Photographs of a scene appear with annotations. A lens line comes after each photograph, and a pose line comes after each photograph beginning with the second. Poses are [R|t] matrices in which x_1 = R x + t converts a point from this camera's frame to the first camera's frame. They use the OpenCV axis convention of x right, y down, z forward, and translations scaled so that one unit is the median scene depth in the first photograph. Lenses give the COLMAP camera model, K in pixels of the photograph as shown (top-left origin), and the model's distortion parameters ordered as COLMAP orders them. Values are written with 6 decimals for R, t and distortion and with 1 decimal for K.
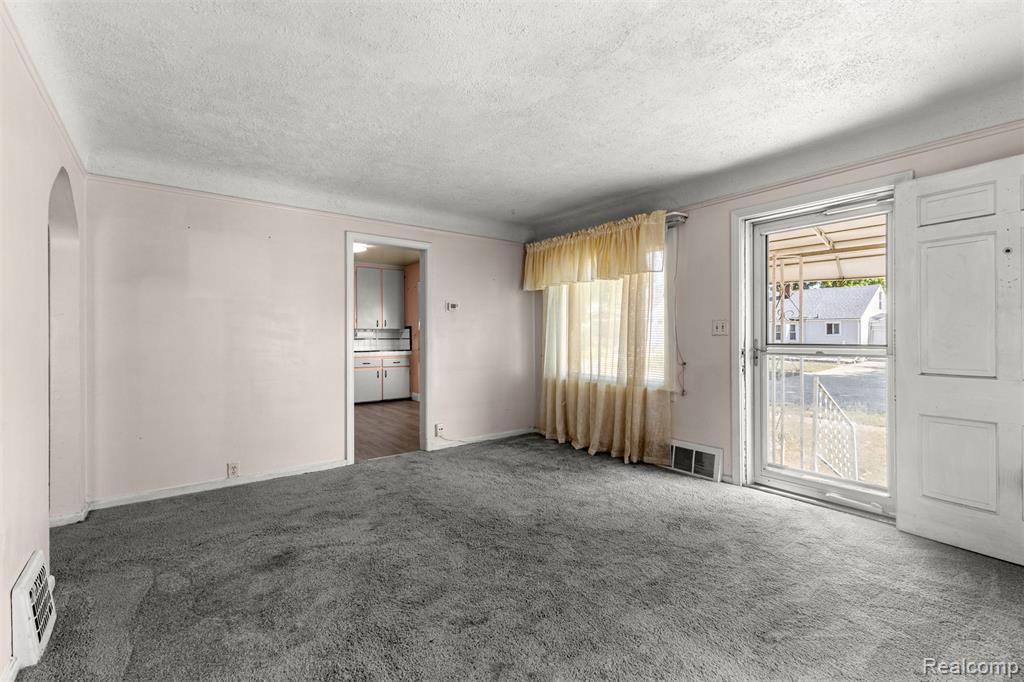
lens RADIAL K [[441.9, 0, 510.5], [0, 441.9, 333.8], [0, 0, 1]] dist [0.001088, -0.000642]
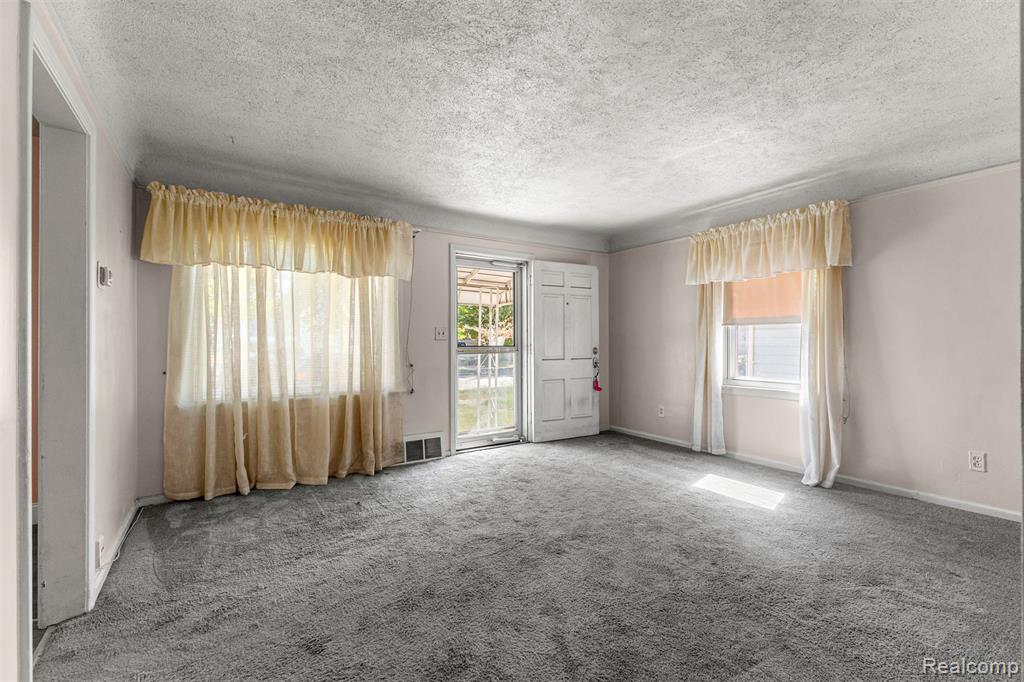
lens RADIAL K [[440.2, 0, 509.2], [0, 440.2, 341.0], [0, 0, 1]] dist [0.000384, -0.000134]
pose [[0.063450, 0.001484, 0.997984, -0.693698], [-0.004100, 0.999991, -0.001226, 0.006576], [-0.997977, -0.004014, 0.063455, 0.679232]]
